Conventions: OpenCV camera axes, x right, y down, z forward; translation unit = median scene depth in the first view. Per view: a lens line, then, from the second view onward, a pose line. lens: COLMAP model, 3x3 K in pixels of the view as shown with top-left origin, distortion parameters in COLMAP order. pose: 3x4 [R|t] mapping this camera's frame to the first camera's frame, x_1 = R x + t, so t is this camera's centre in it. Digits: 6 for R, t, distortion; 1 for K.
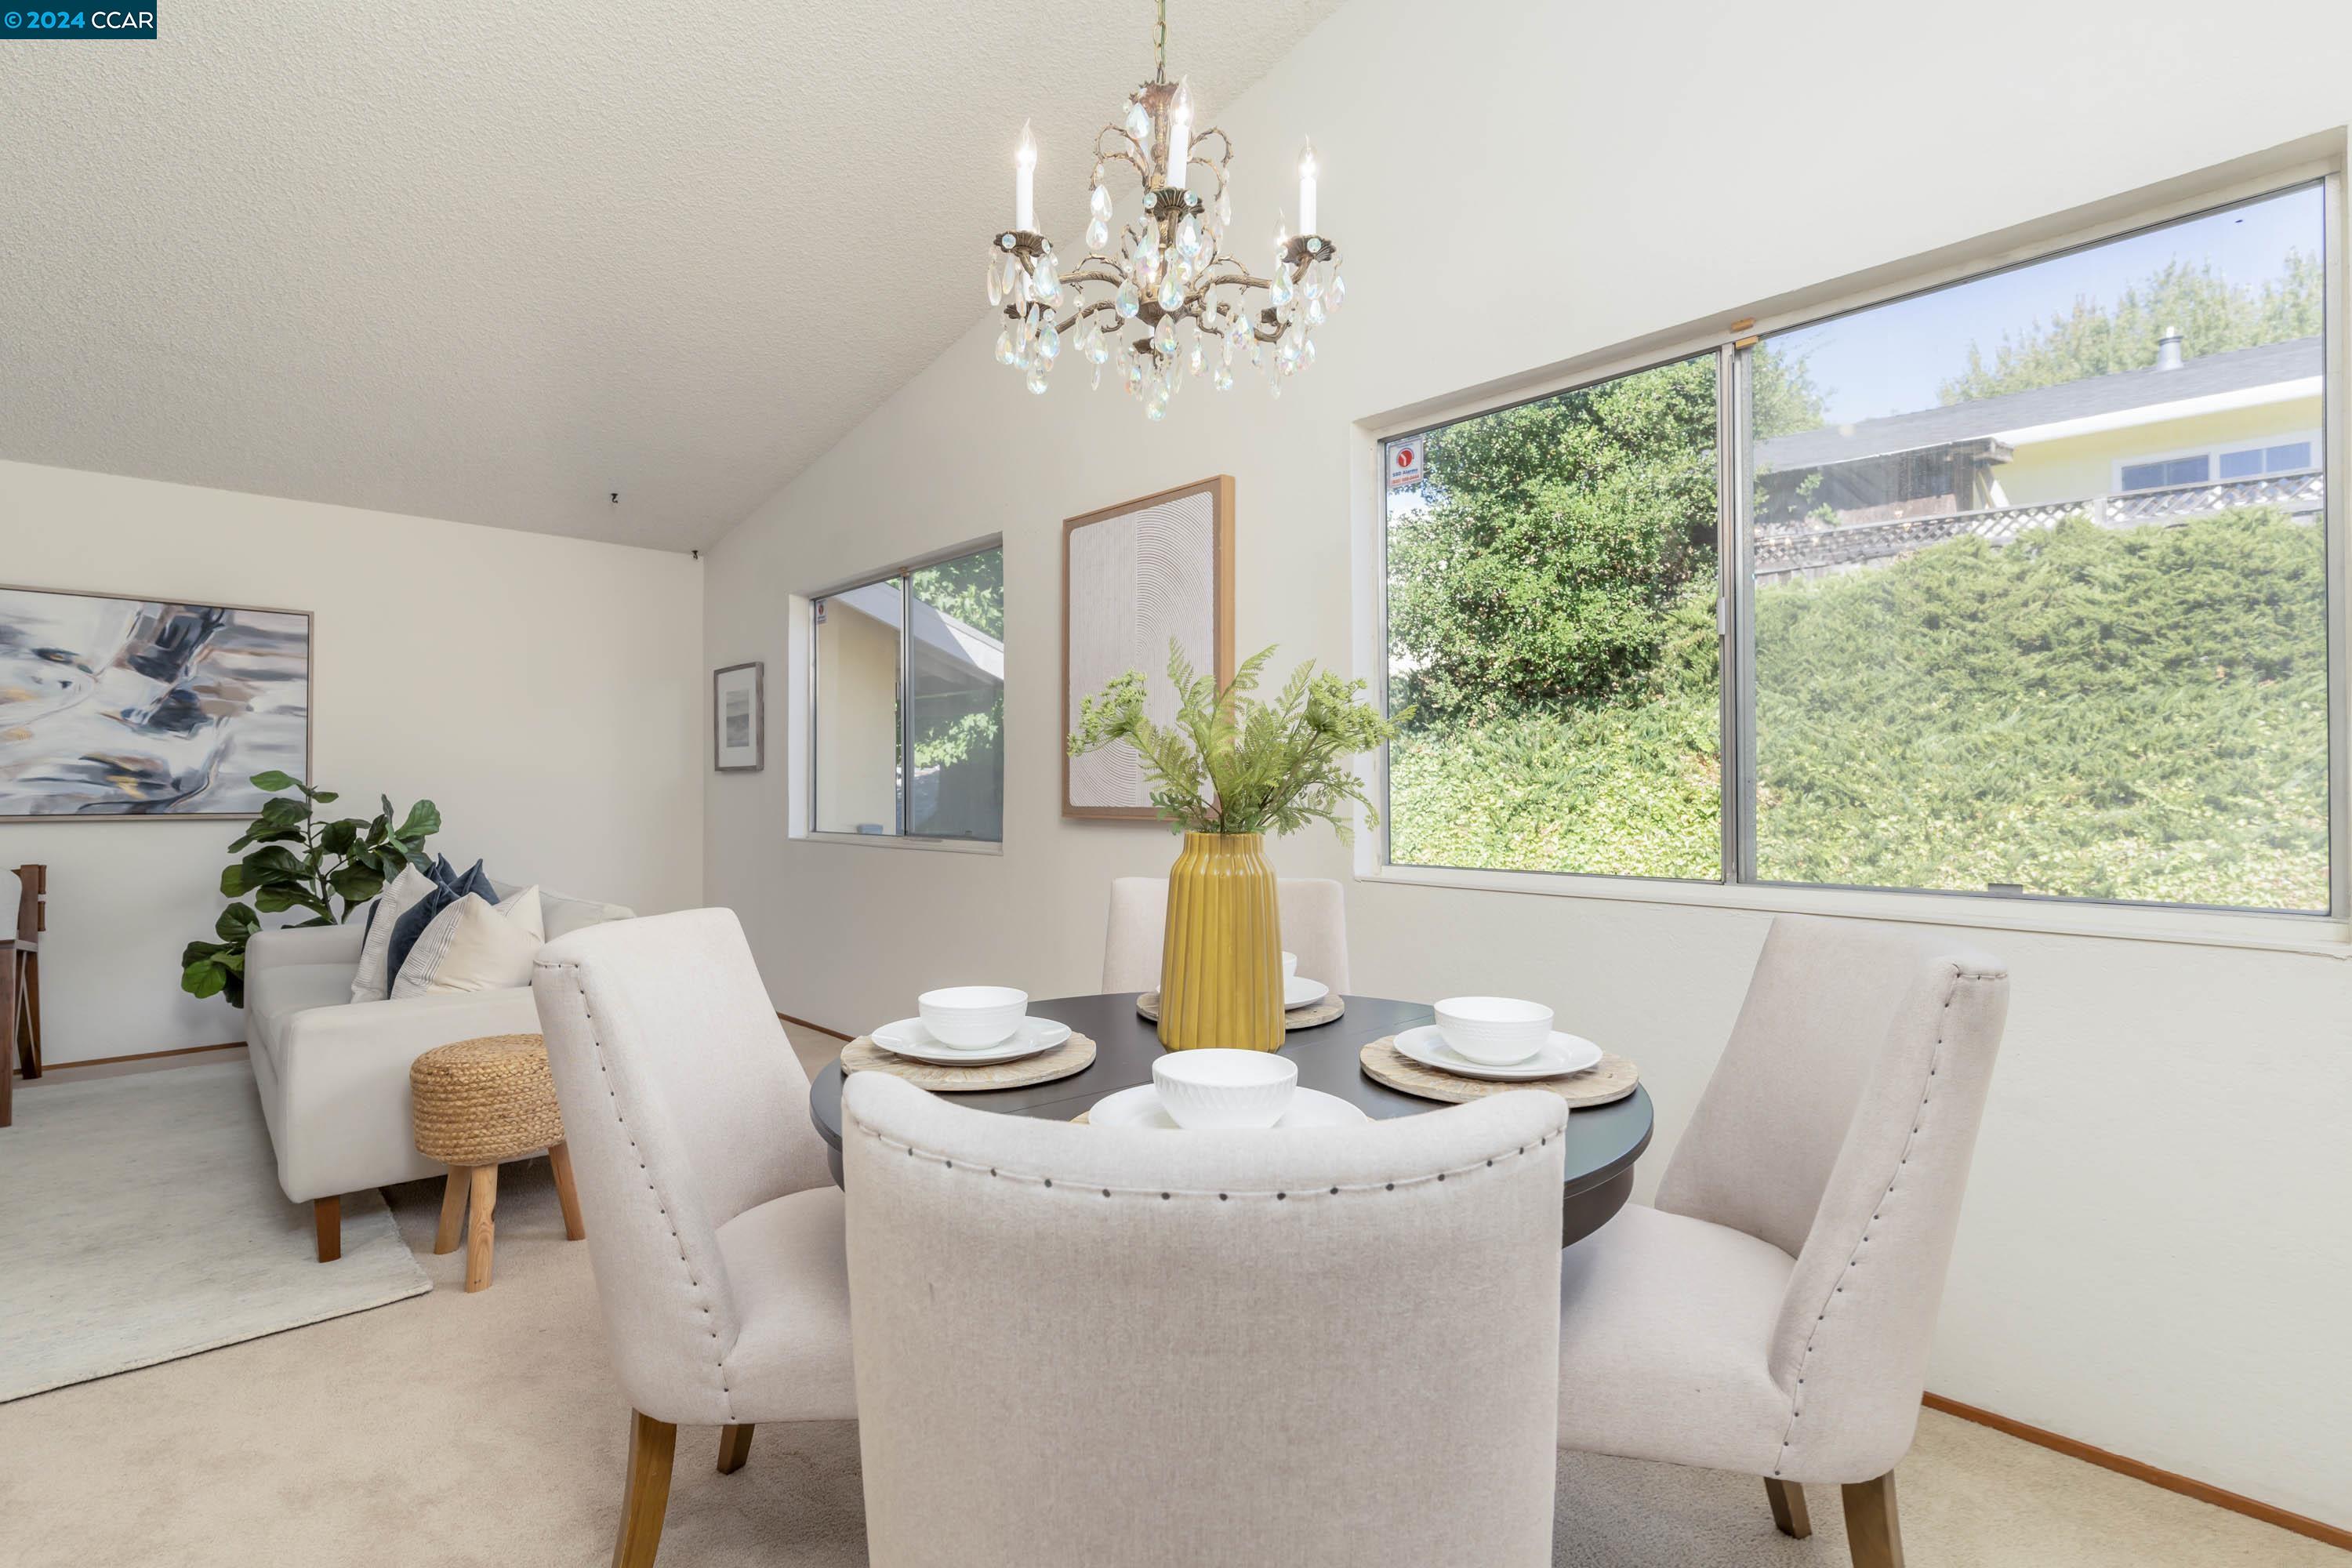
lens RADIAL K [[1125.1, 0, 1137.7], [0, 1125.1, 787.9], [0, 0, 1]] dist [0.003822, 0.001659]
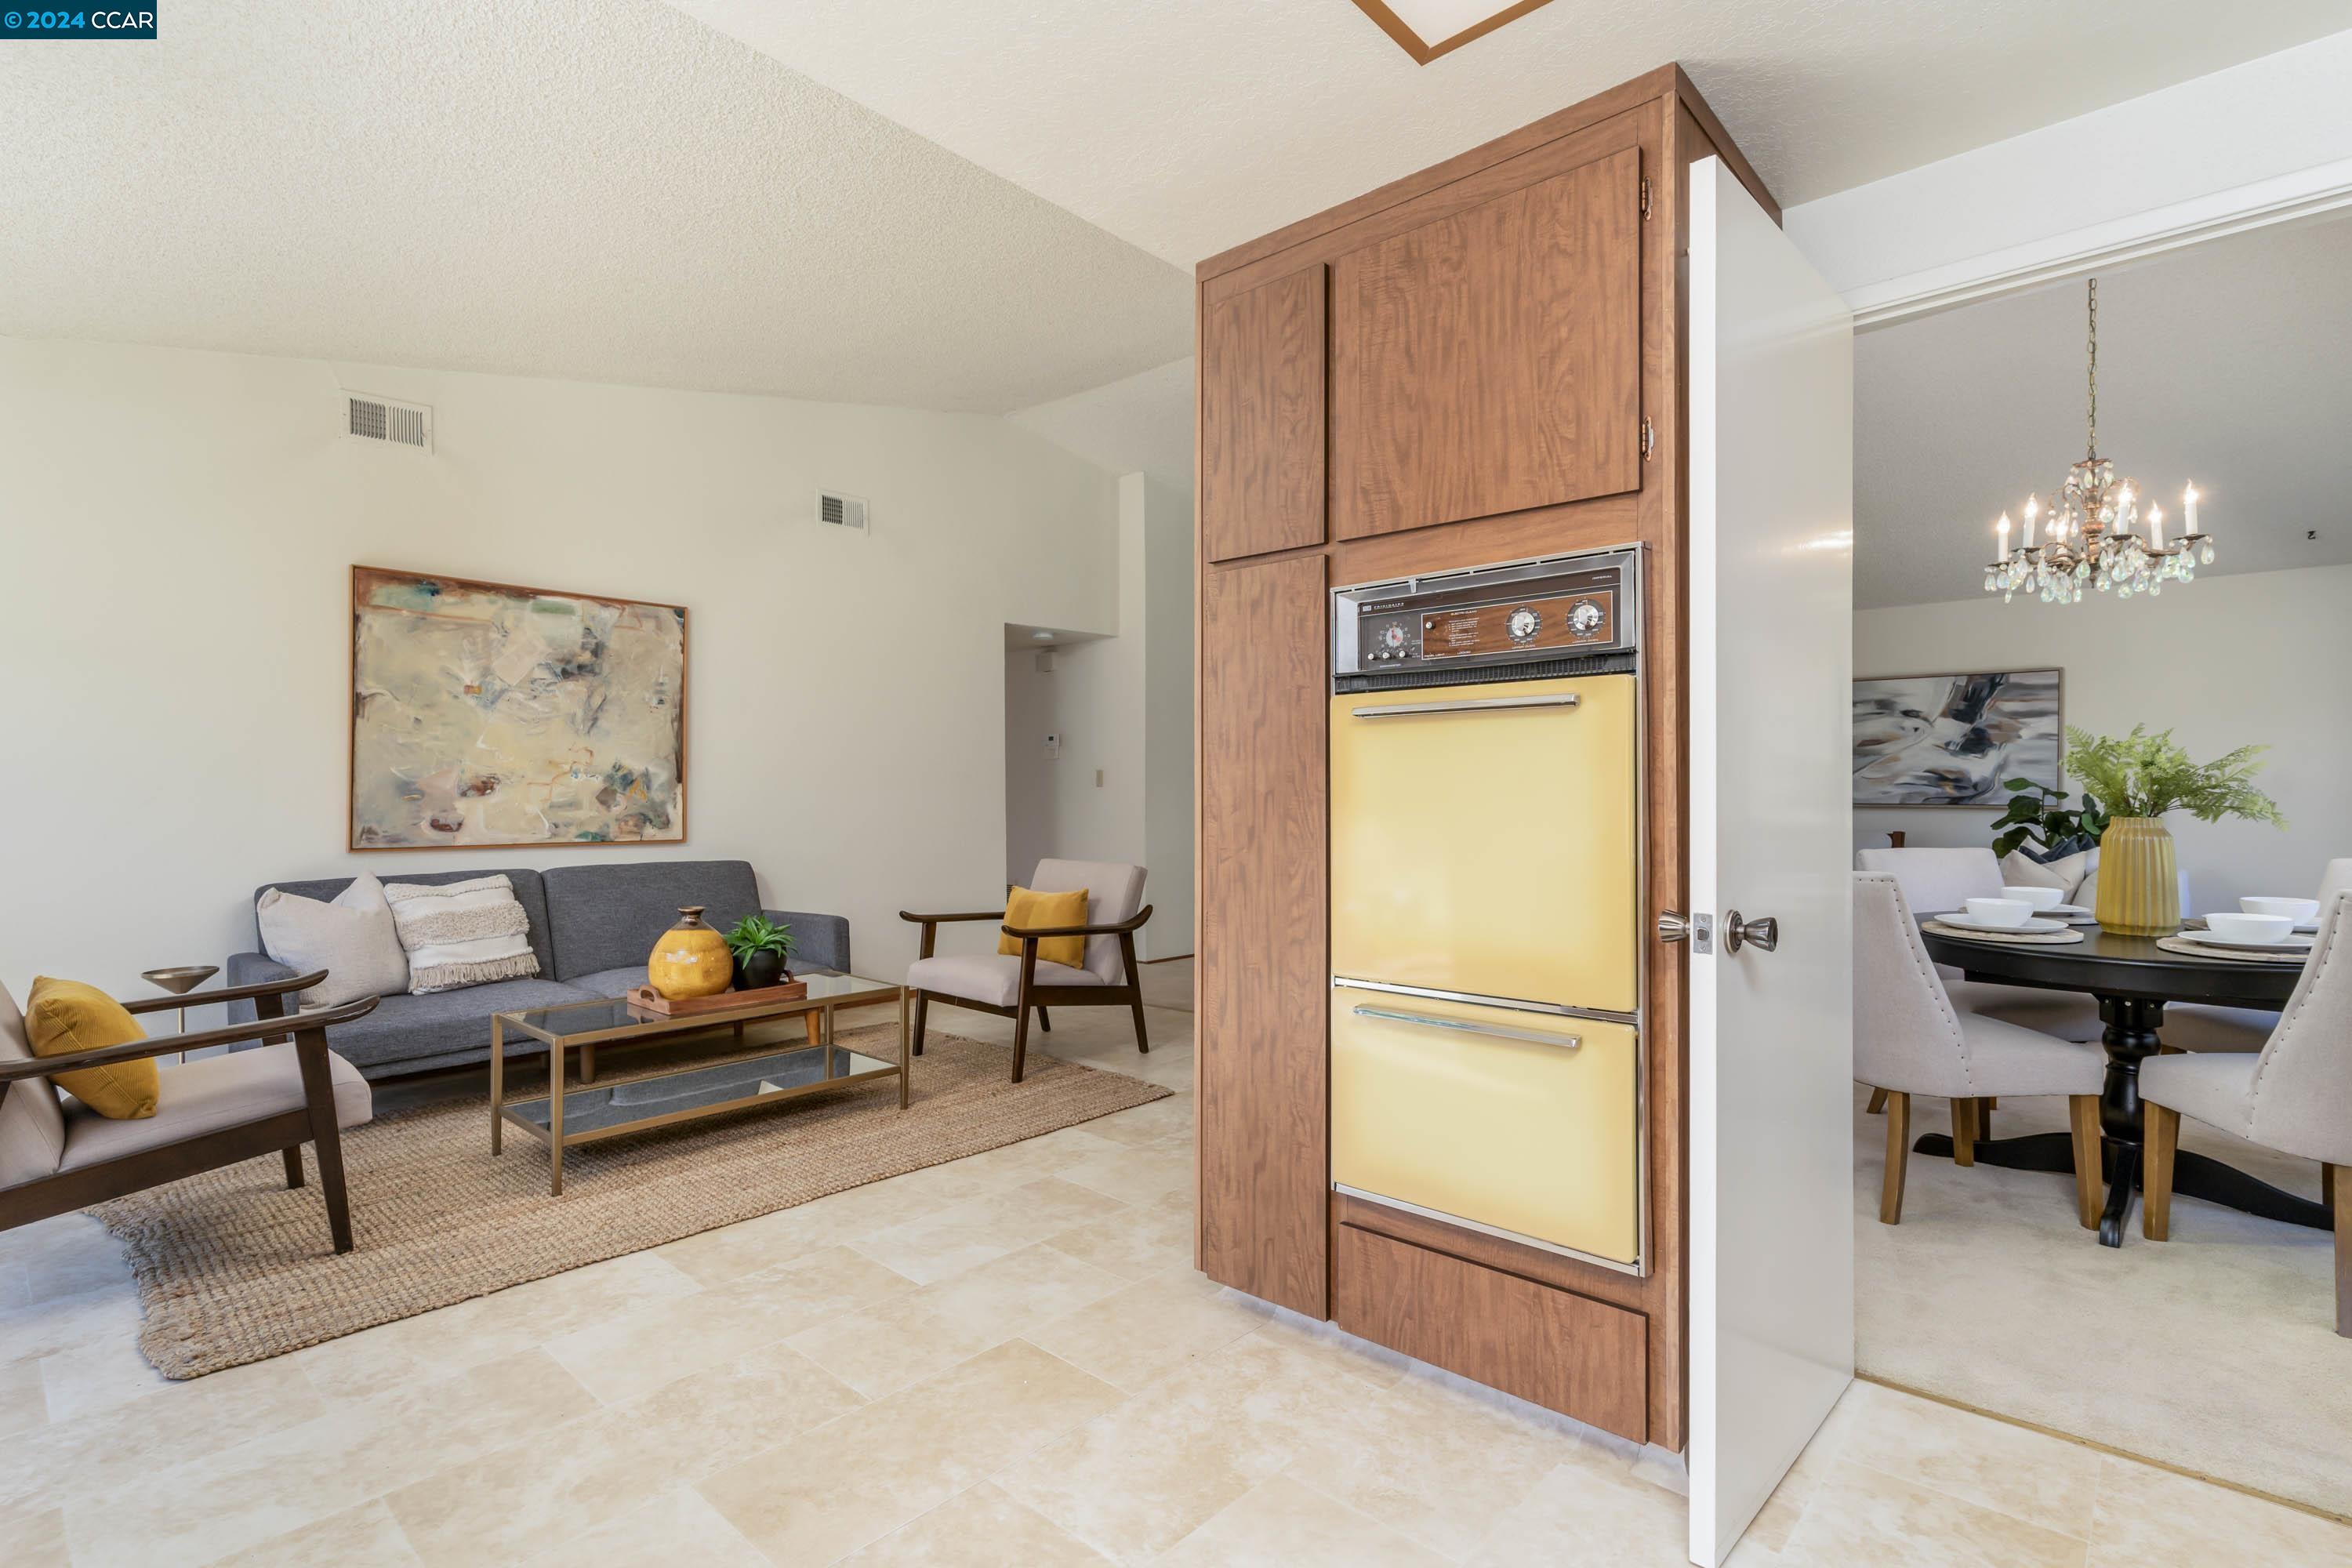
lens RADIAL K [[1125.1, 0, 1172.1], [0, 1125.1, 783.0], [0, 0, 1]] dist [0.003822, 0.001659]
pose [[0.099508, -0.004775, -0.995025, 0.635222], [-0.000533, 0.999988, -0.004852, 0.000096], [0.995037, 0.001013, 0.099504, -0.299680]]
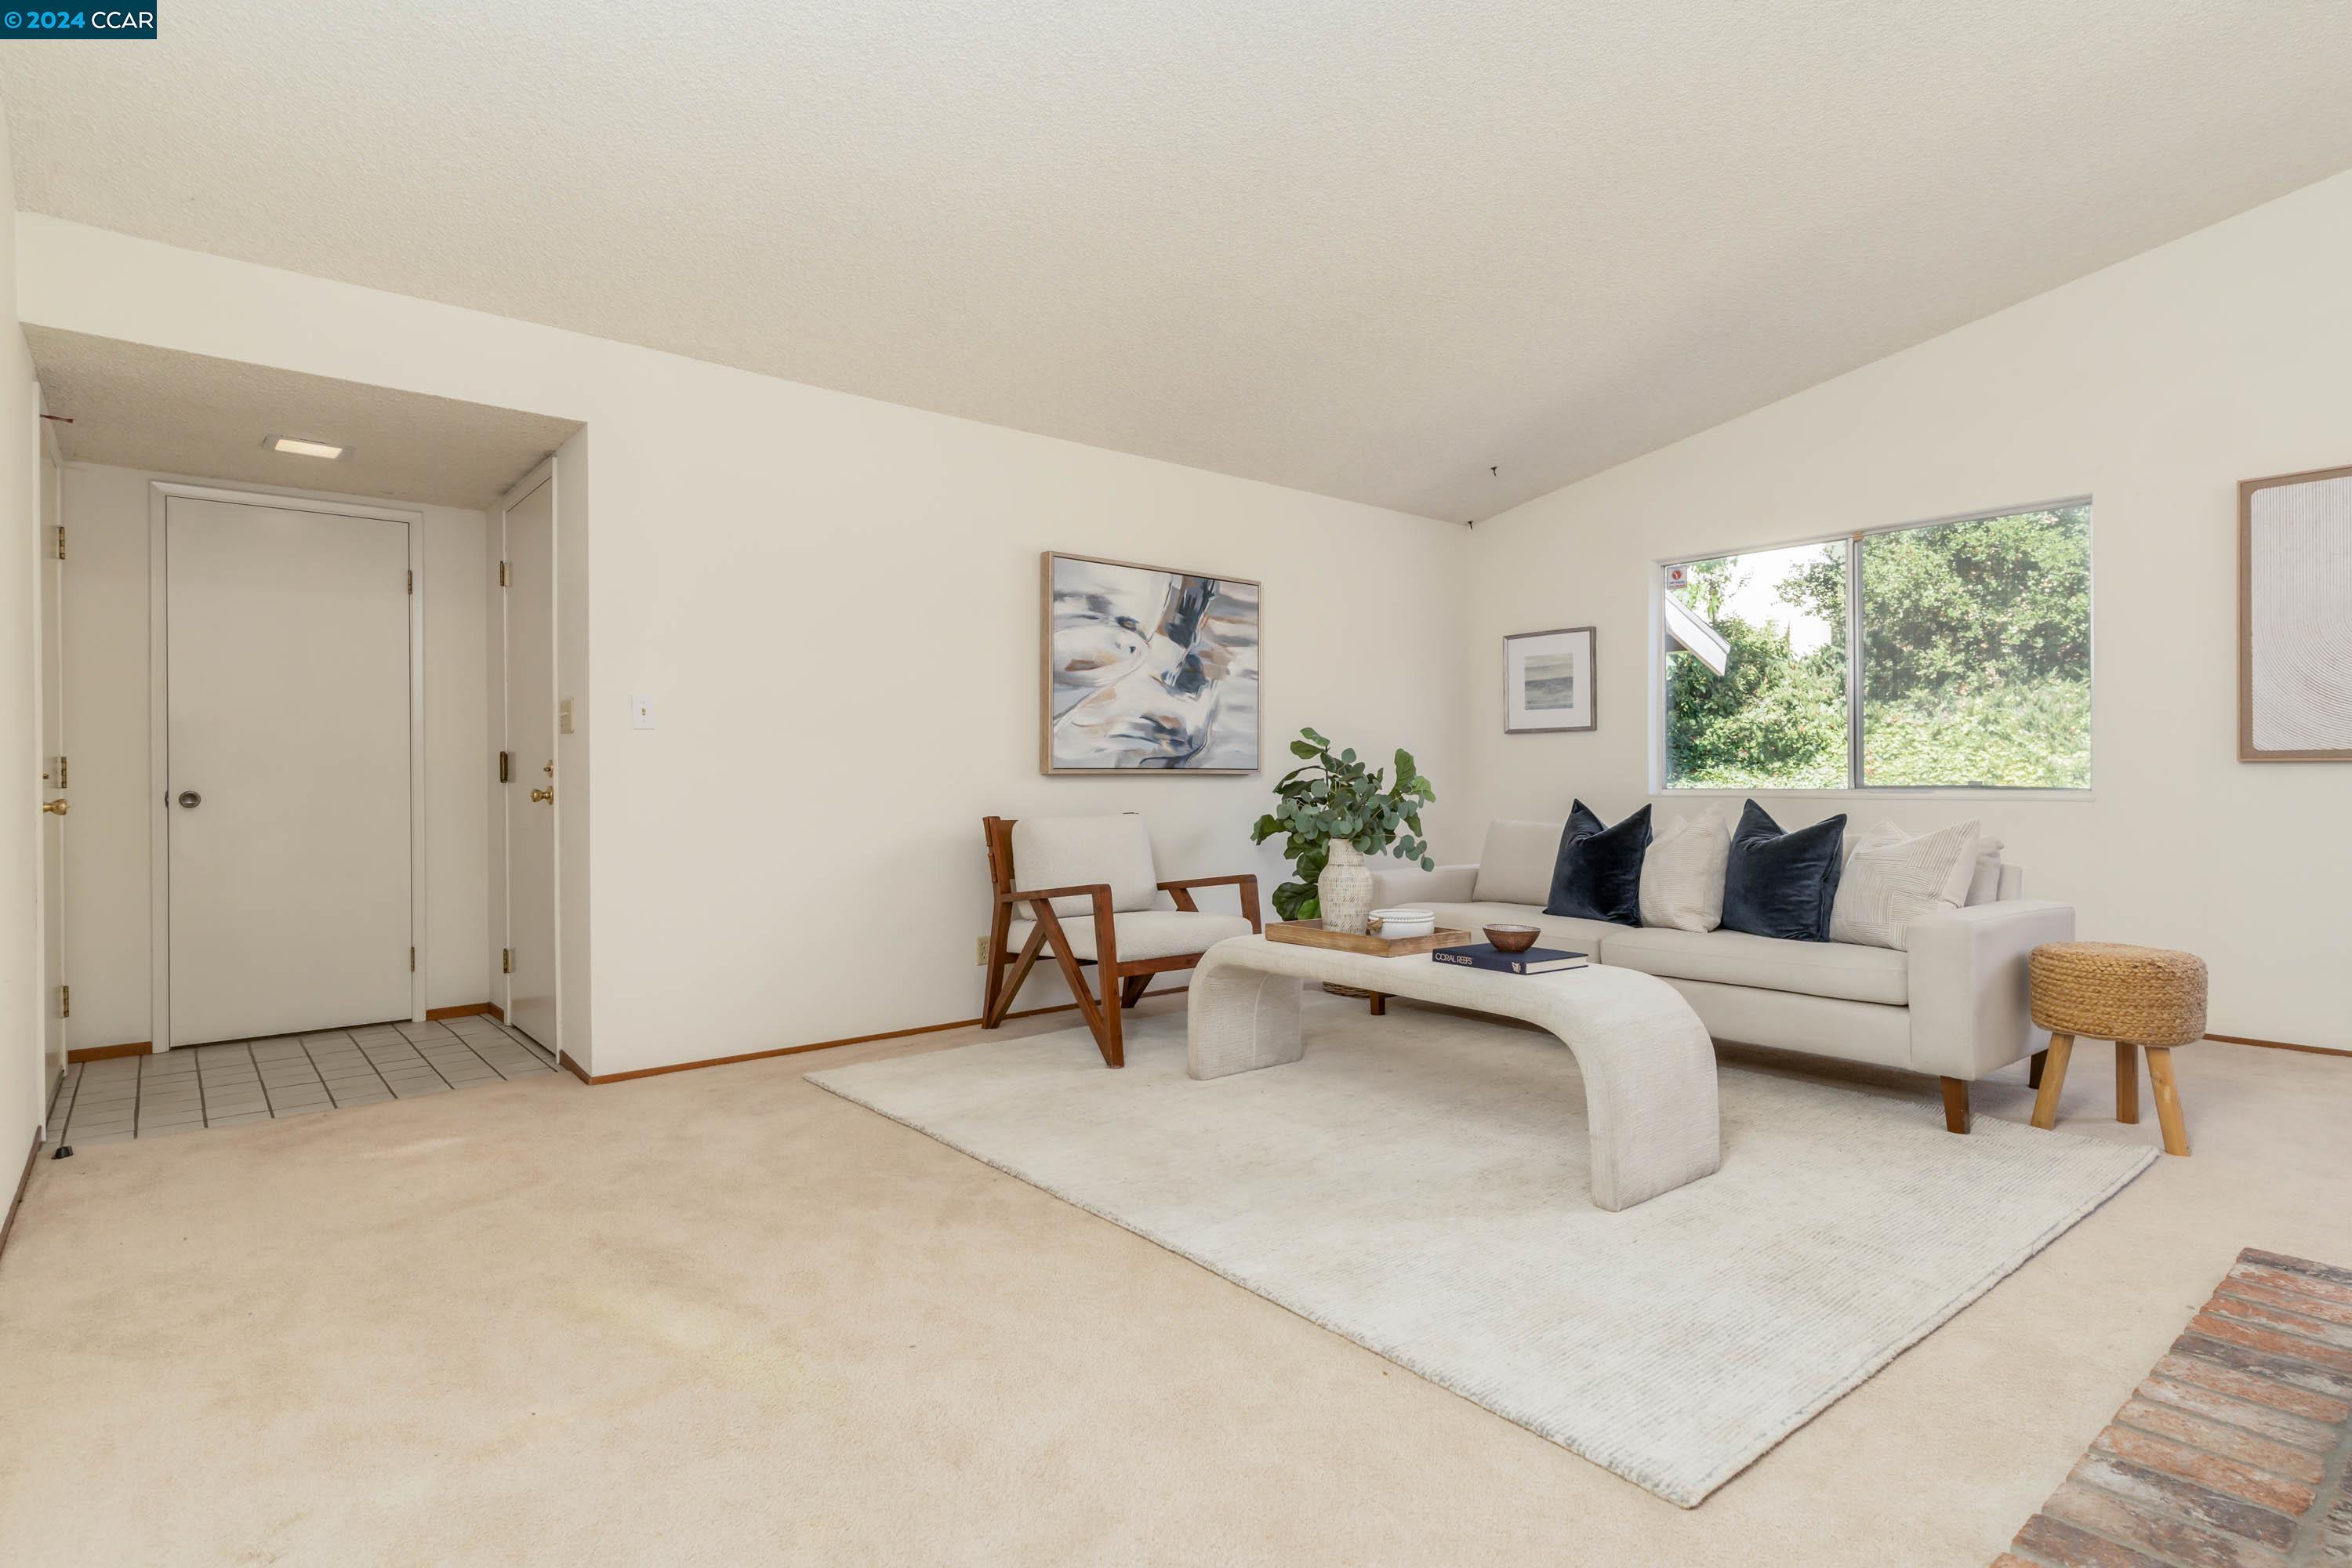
lens RADIAL K [[1194.2, 0, 1133.0], [0, 1194.2, 763.8], [0, 0, 1]] dist [0.004921, 0.002459]
pose [[0.998846, -0.004778, -0.047780, -0.851719], [0.004303, 0.999940, -0.010037, 0.029304], [0.047825, 0.009820, 0.998807, -0.146578]]
